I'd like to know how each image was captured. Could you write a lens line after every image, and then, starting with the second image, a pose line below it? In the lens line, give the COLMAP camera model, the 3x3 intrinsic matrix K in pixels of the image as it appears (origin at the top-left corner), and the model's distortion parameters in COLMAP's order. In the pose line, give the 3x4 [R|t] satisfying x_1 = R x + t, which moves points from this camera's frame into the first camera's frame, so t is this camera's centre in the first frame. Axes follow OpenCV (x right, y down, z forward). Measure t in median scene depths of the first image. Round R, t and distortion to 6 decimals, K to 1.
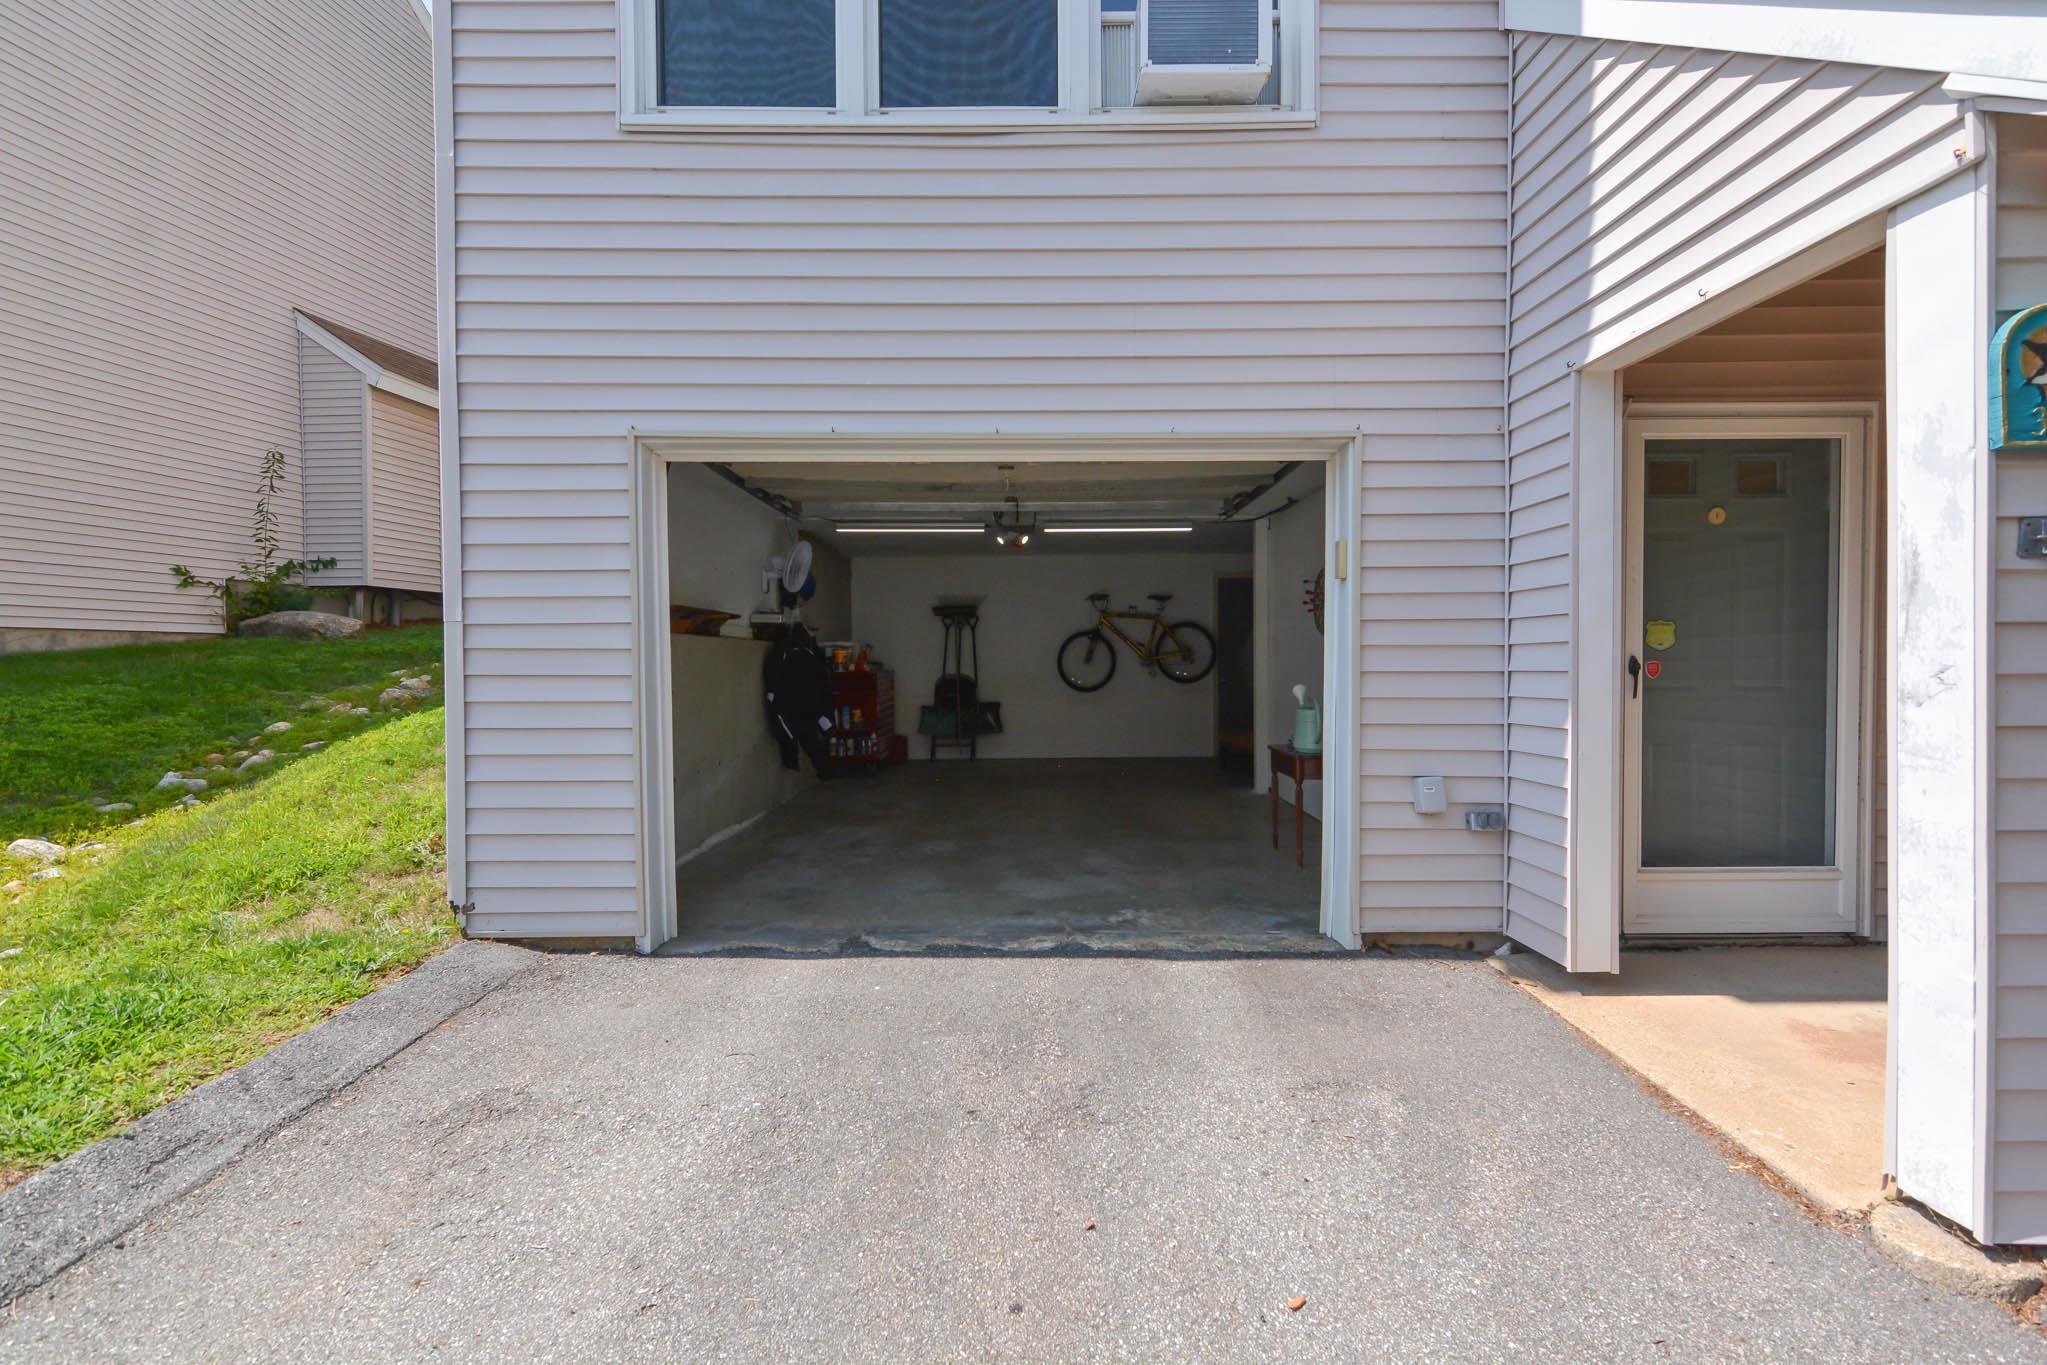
lens RADIAL K [[996.3, 0, 1016.3], [0, 996.3, 685.6], [0, 0, 1]] dist [0.002643, -0.000341]
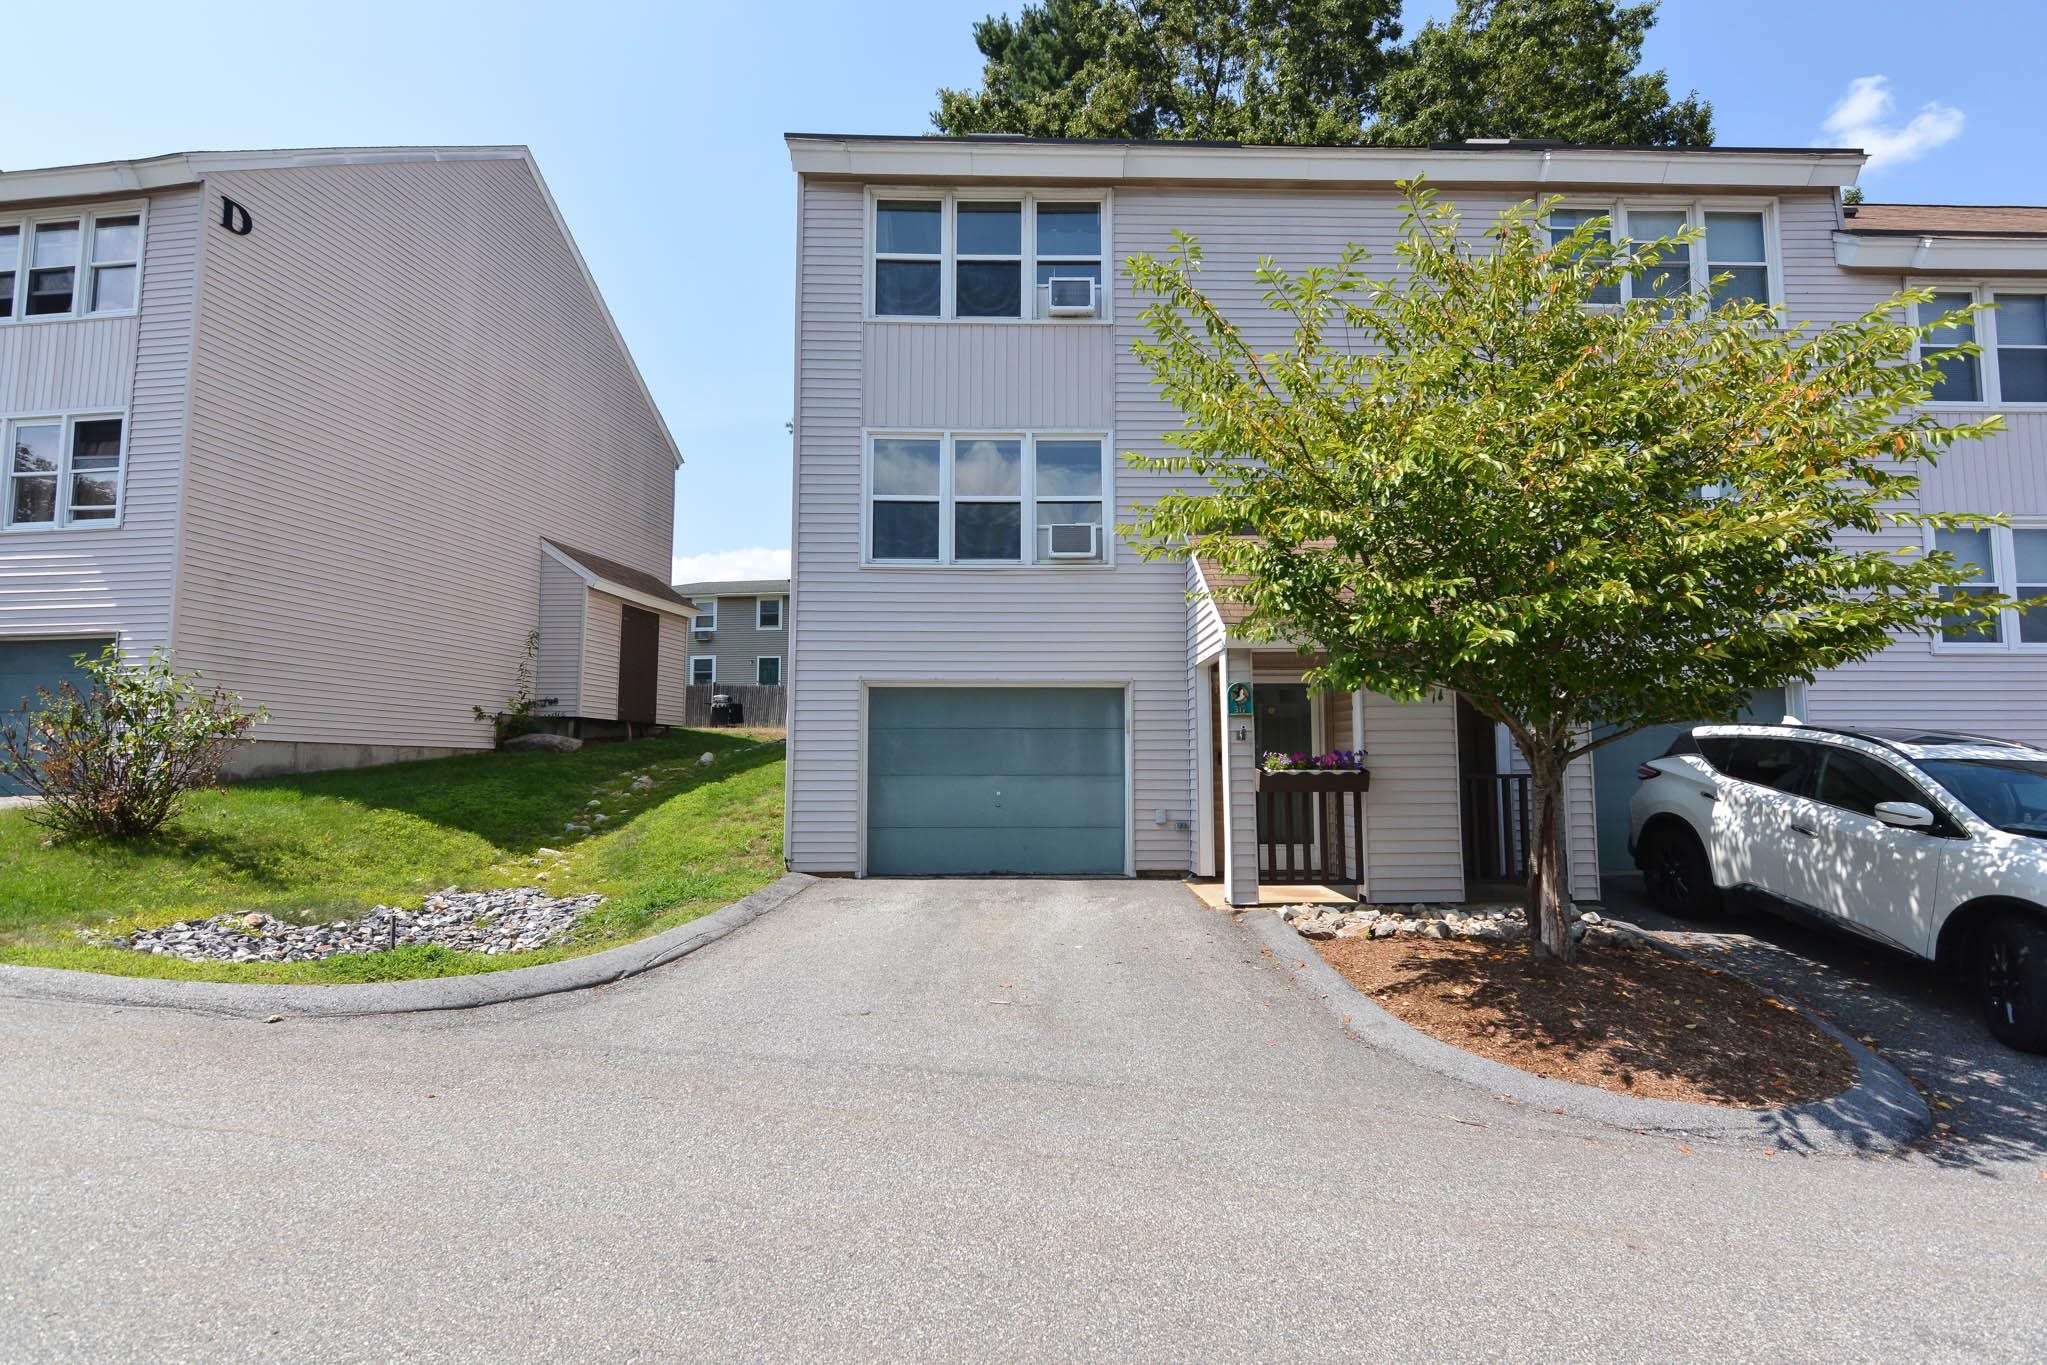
lens RADIAL K [[984.8, 0, 1034.9], [0, 984.8, 684.3], [0, 0, 1]] dist [0.002898, -0.000170]
pose [[0.999867, 0.003915, 0.015824, 0.039975], [-0.002099, 0.993575, -0.113152, 0.058233], [-0.016165, 0.113104, 0.993452, -1.626121]]
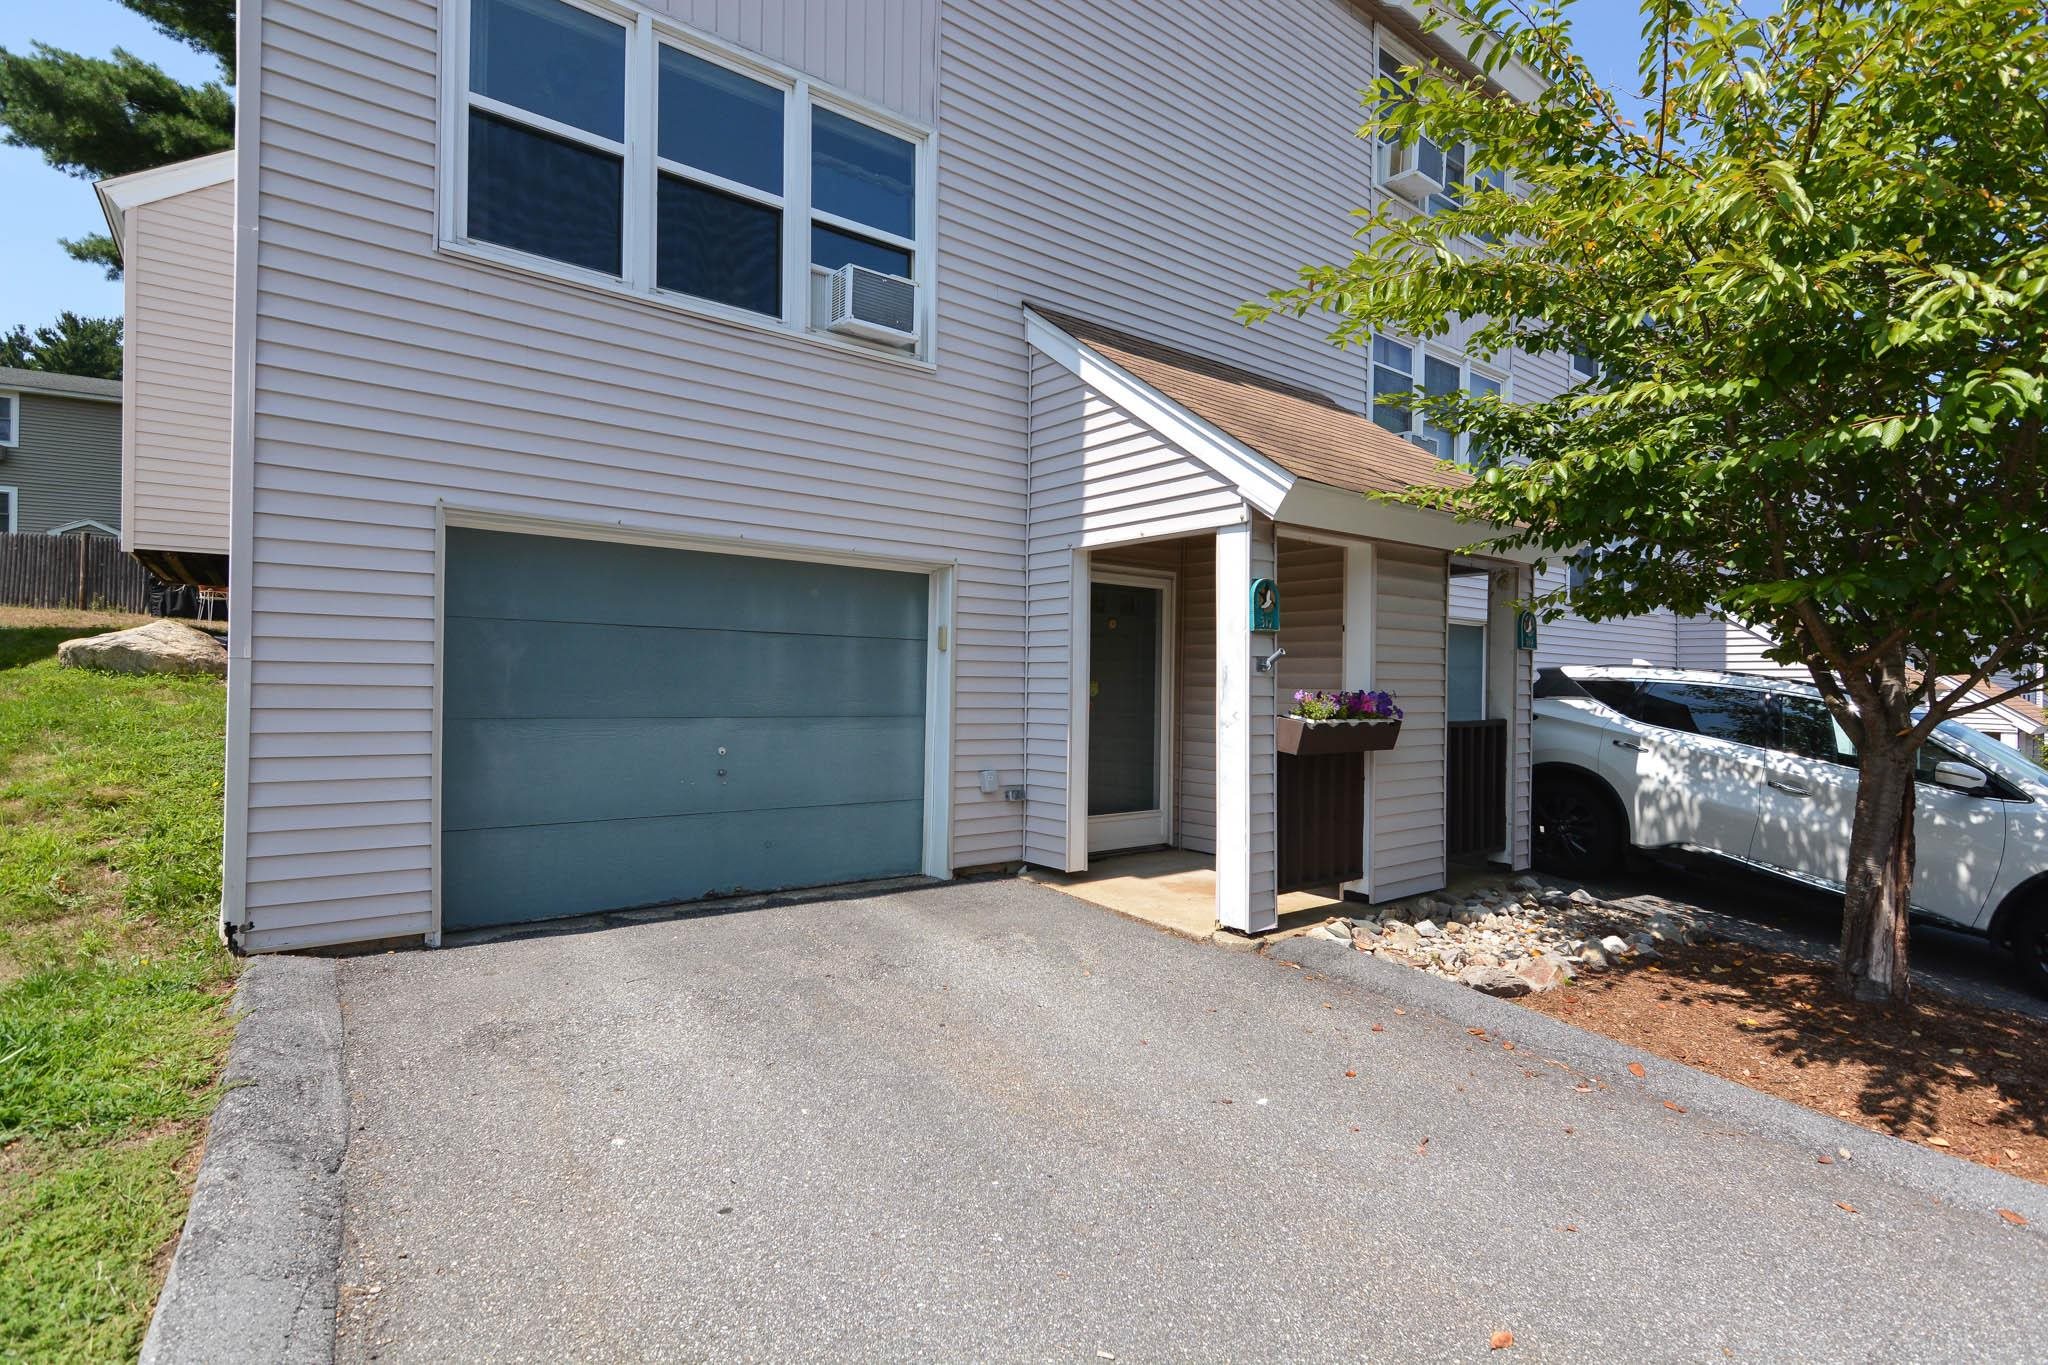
lens RADIAL K [[985.3, 0, 1035.4], [0, 985.3, 684.3], [0, 0, 1]] dist [0.002898, -0.000170]
pose [[0.788914, 0.017756, 0.614246, -0.543617], [-0.003636, 0.999700, -0.024228, -0.013841], [-0.614492, 0.016880, 0.788742, -0.357811]]
